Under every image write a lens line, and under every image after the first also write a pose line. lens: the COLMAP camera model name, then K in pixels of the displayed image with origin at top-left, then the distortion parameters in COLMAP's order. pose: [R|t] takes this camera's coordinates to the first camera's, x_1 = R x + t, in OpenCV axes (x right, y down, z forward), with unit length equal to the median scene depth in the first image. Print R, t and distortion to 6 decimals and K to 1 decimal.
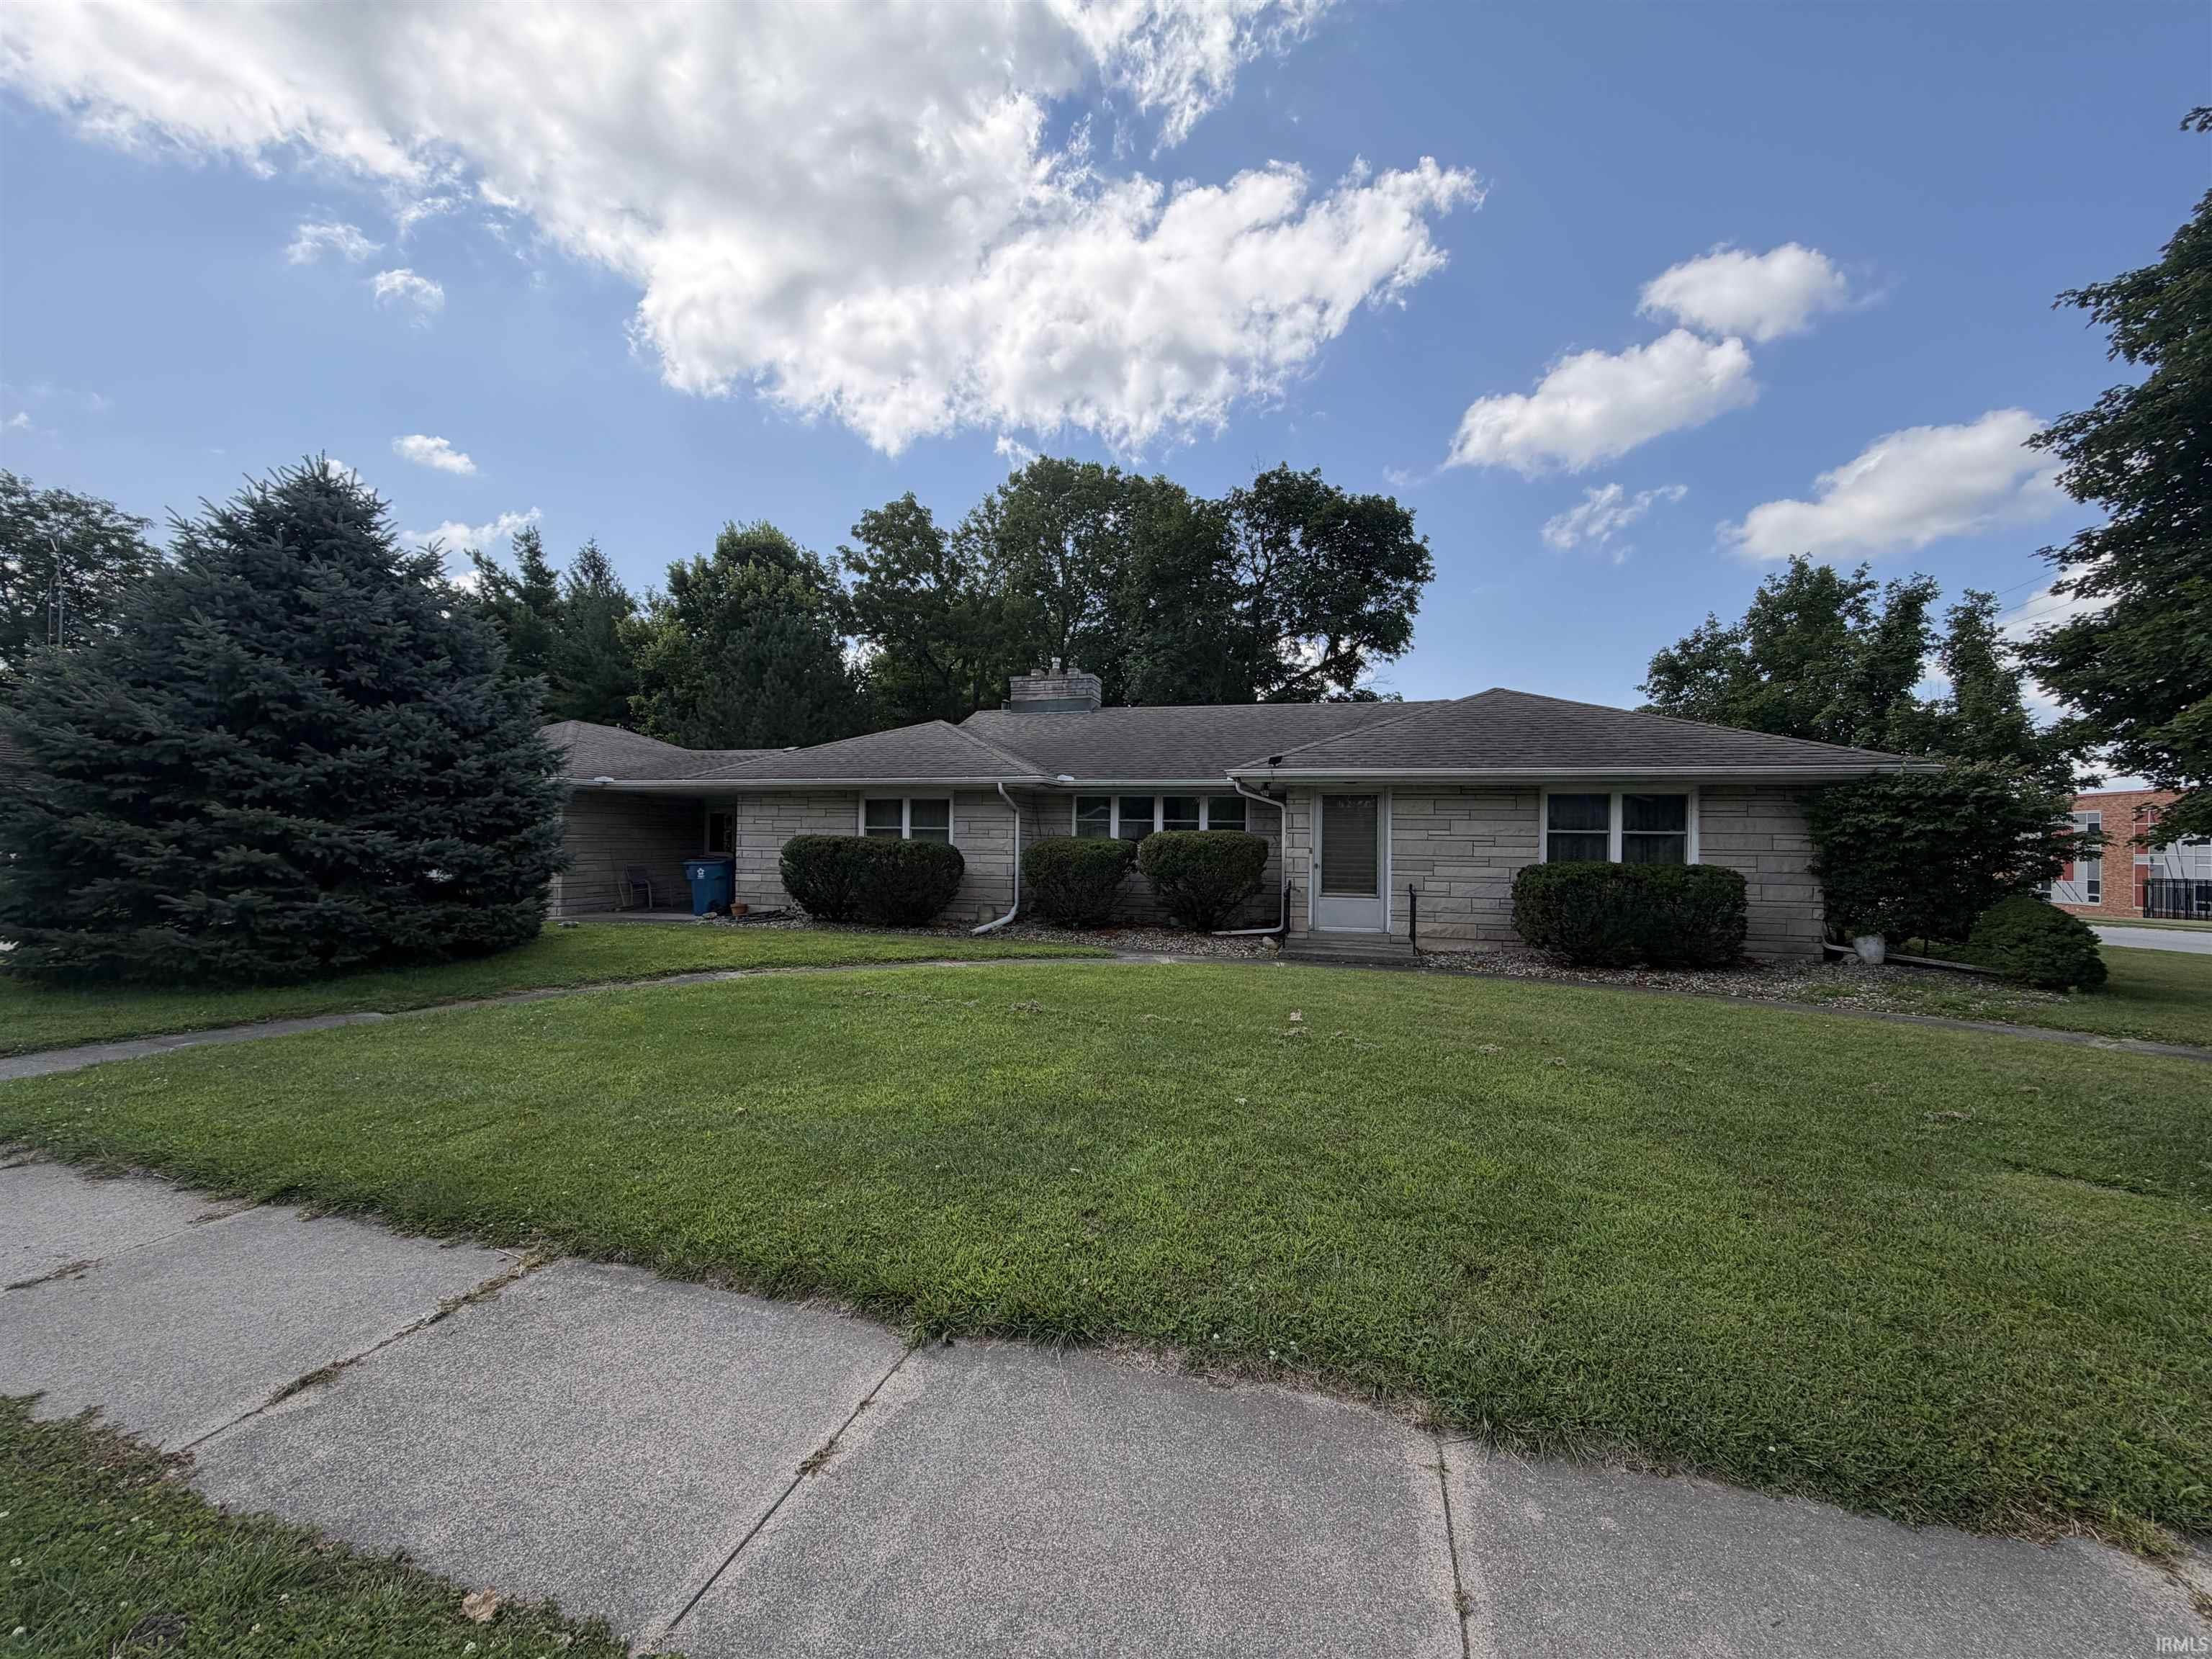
lens RADIAL K [[881.6, 0, 1106.0], [0, 881.6, 829.5], [0, 0, 1]] dist [-0.002317, -0.000428]
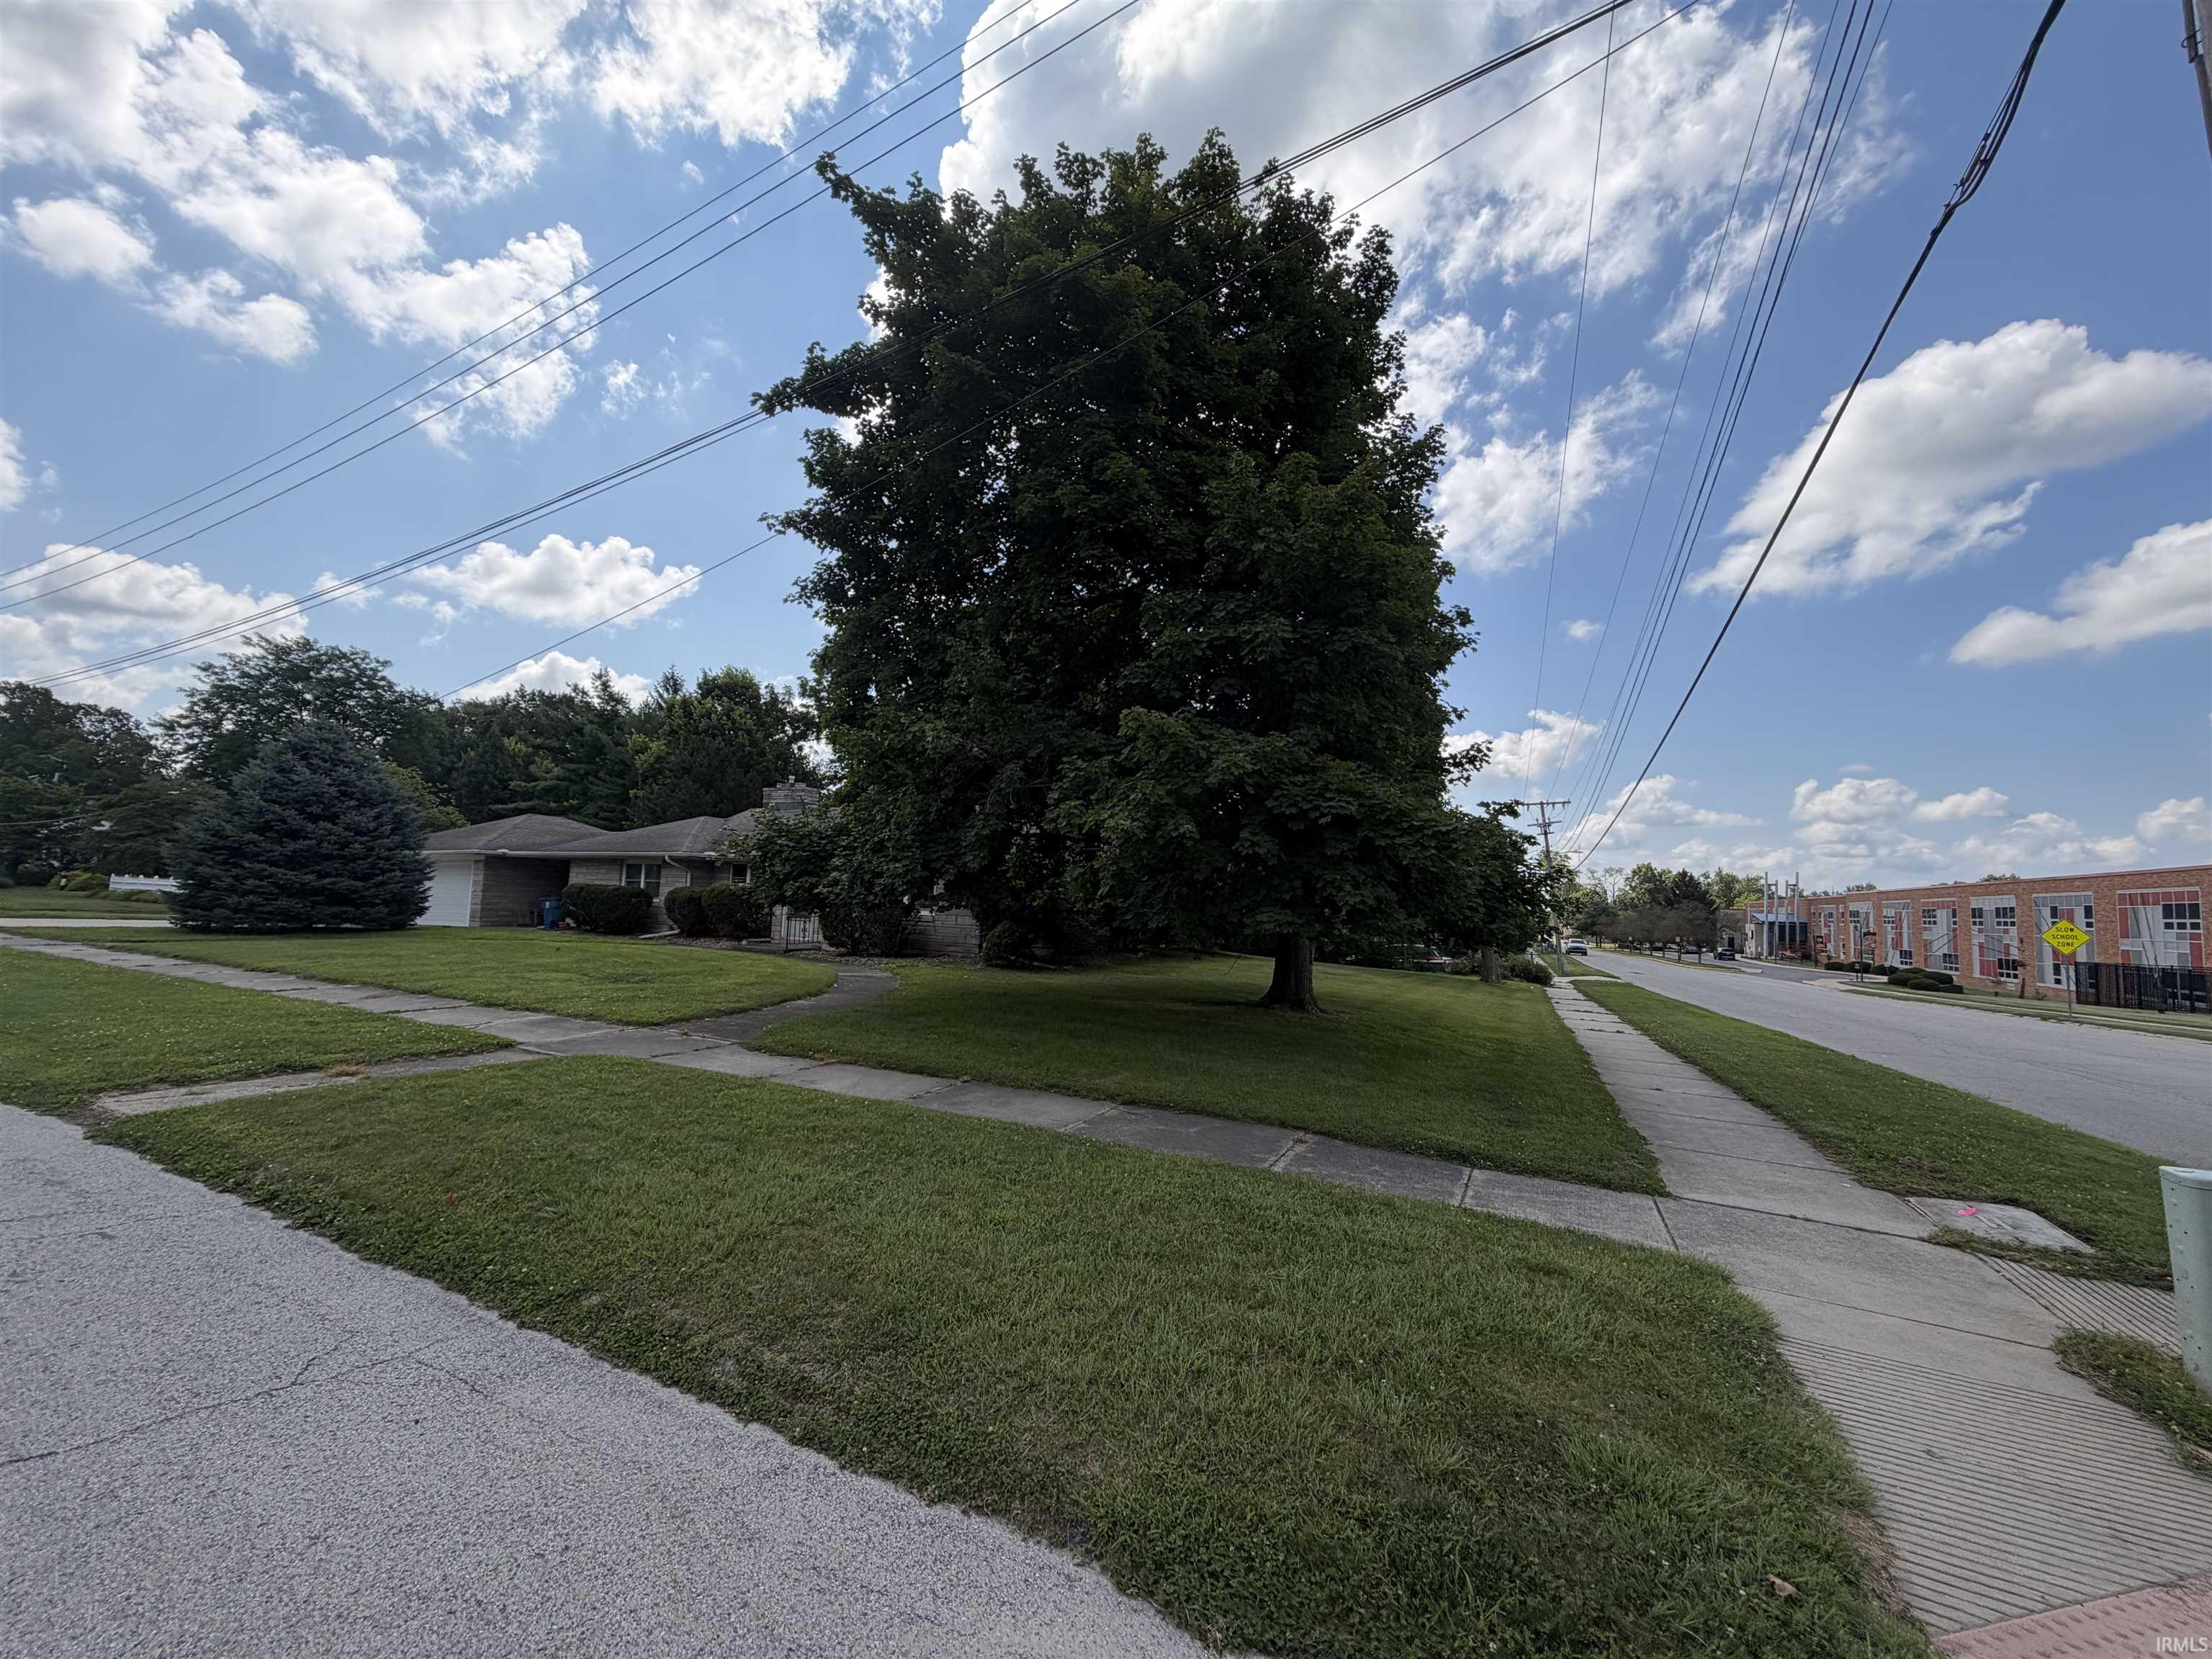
lens RADIAL K [[892.8, 0, 1106.0], [0, 892.8, 829.5], [0, 0, 1]] dist [0.000906, 0.000140]
pose [[0.982215, 0.006050, -0.187661, 1.652144], [-0.020272, 0.997055, -0.073961, 0.014847], [0.186661, 0.076450, 0.979445, -0.935597]]
